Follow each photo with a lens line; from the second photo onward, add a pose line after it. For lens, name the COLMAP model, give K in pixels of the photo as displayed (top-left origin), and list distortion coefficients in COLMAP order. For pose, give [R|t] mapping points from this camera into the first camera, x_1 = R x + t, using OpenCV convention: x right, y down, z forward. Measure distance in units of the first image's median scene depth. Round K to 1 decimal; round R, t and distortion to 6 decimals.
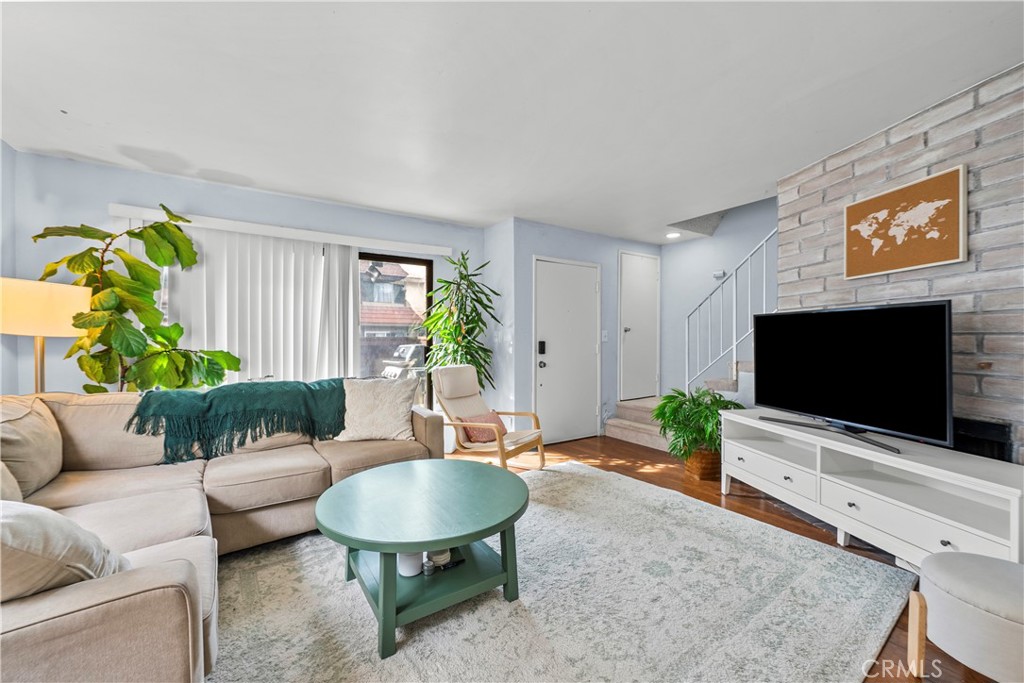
lens RADIAL K [[405.3, 0, 511.9], [0, 405.3, 339.6], [0, 0, 1]] dist [0.000342, -0.000118]
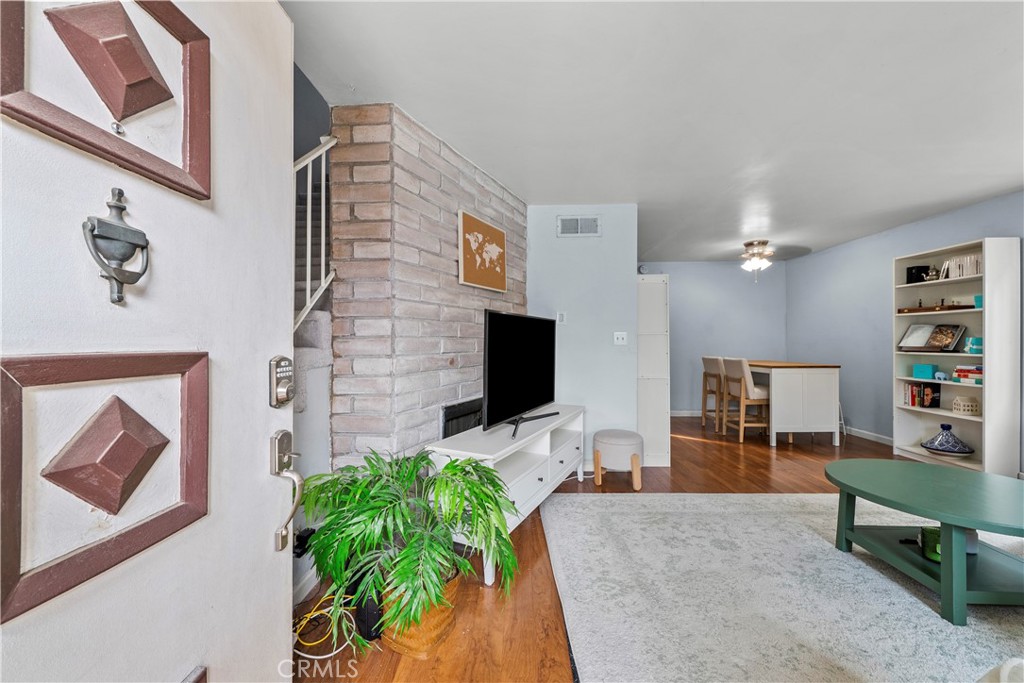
lens RADIAL K [[378.0, 0, 505.0], [0, 378.0, 338.9], [0, 0, 1]] dist [-0.000894, -0.000186]
pose [[-0.797552, 0.000065, 0.603250, 0.175577], [-0.000616, 0.999999, -0.000923, -0.006895], [-0.603249, -0.001107, -0.797552, 1.784918]]
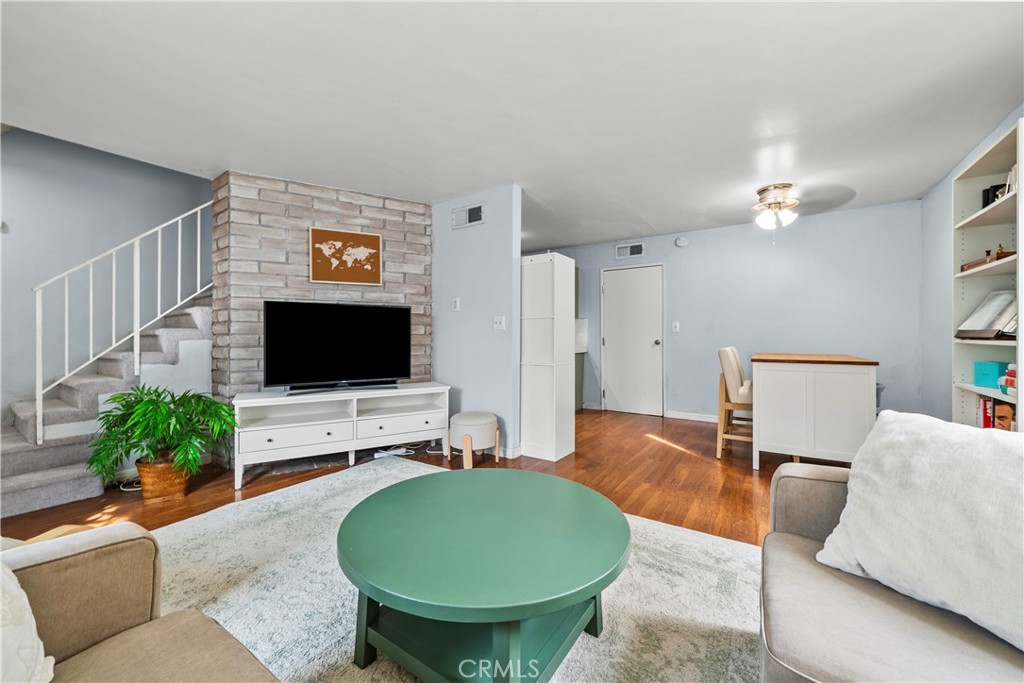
lens RADIAL K [[378.0, 0, 505.0], [0, 378.0, 338.9], [0, 0, 1]] dist [-0.000894, -0.000186]
pose [[-0.353716, -0.016050, 0.935215, -0.627864], [0.001626, 0.999841, 0.017774, 0.023859], [-0.935351, 0.007808, -0.353633, 0.887388]]
